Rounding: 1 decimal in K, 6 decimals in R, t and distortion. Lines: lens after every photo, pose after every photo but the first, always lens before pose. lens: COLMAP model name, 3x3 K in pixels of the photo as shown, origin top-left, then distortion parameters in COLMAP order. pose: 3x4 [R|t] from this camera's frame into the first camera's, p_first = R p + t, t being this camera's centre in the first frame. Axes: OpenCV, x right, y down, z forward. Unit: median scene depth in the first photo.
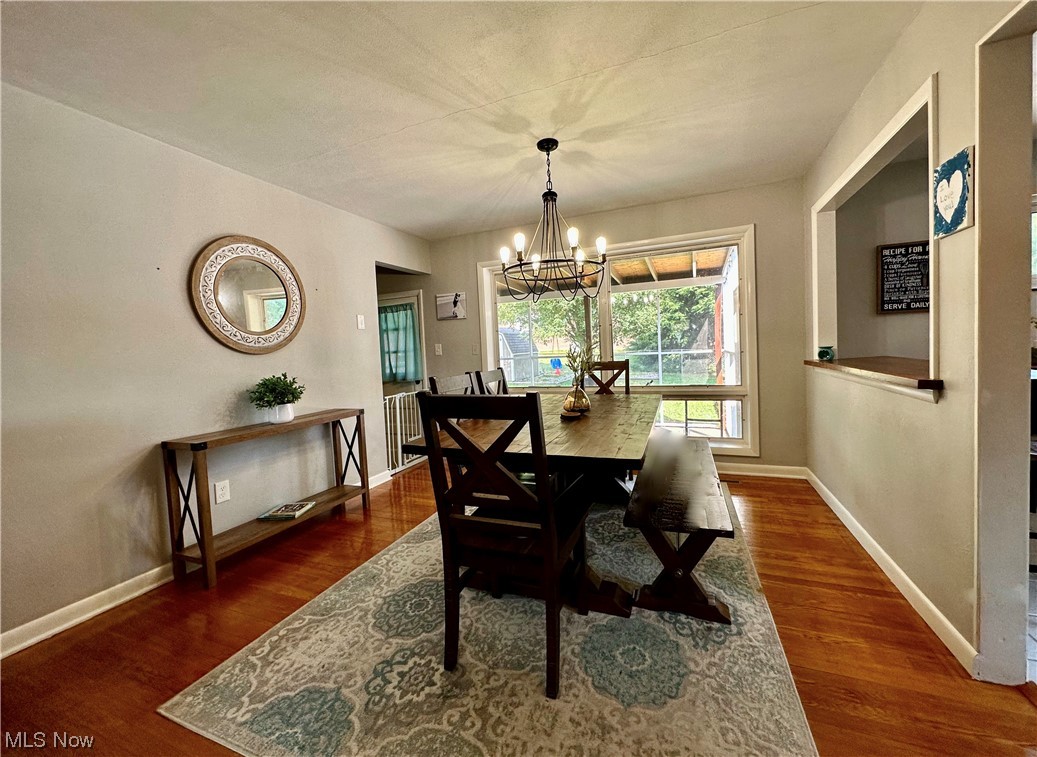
lens RADIAL K [[413.7, 0, 527.5], [0, 413.7, 368.7], [0, 0, 1]] dist [-0.003399, 0.001025]
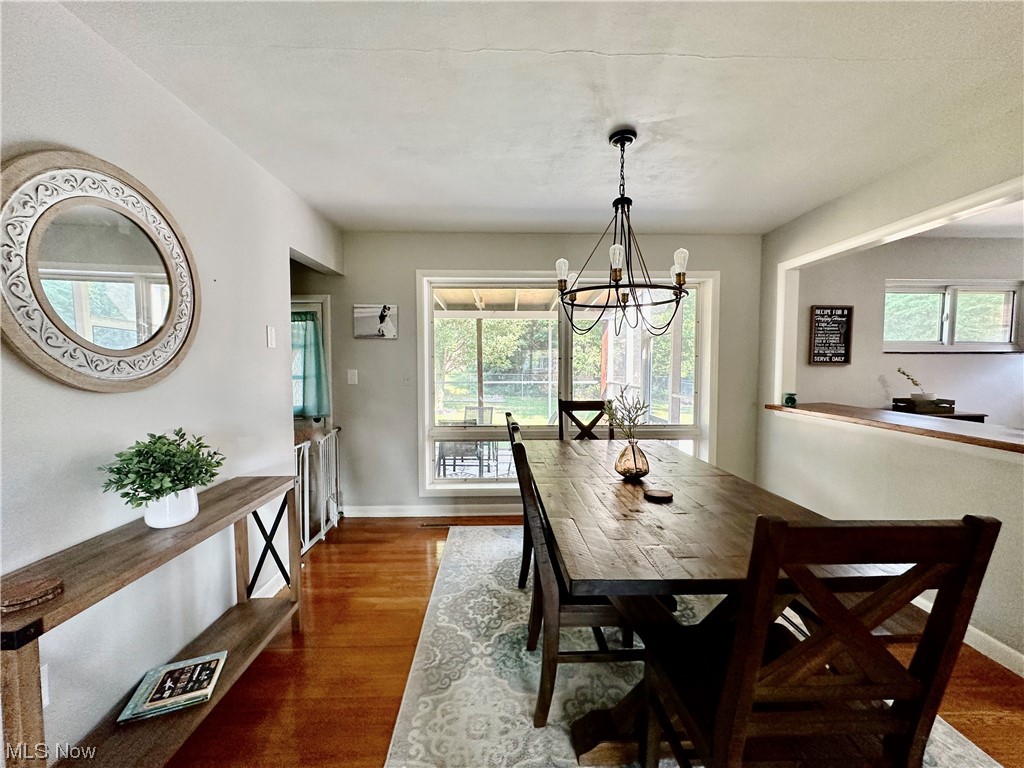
lens RADIAL K [[408.5, 0, 521.4], [0, 408.5, 384.3], [0, 0, 1]] dist [-0.003399, 0.001025]
pose [[0.917219, 0.027440, 0.397436, -0.339768], [-0.023785, 0.999617, -0.014126, -0.044003], [-0.397672, 0.003504, 0.917521, 0.288698]]
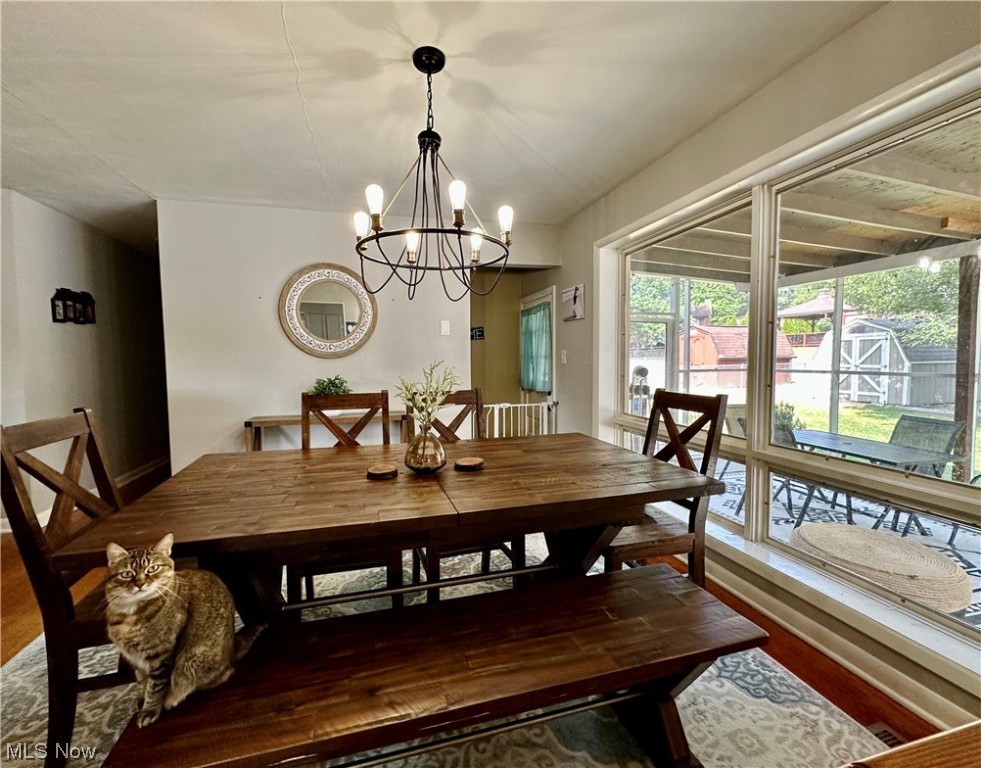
lens RADIAL K [[421.3, 0, 474.9], [0, 421.3, 378.8], [0, 0, 1]] dist [0.003704, 0.000165]
pose [[0.577287, 0.080520, -0.812562, 0.548402], [-0.056668, 0.996677, 0.058505, -0.062284], [0.814573, 0.012272, 0.579931, 0.544690]]
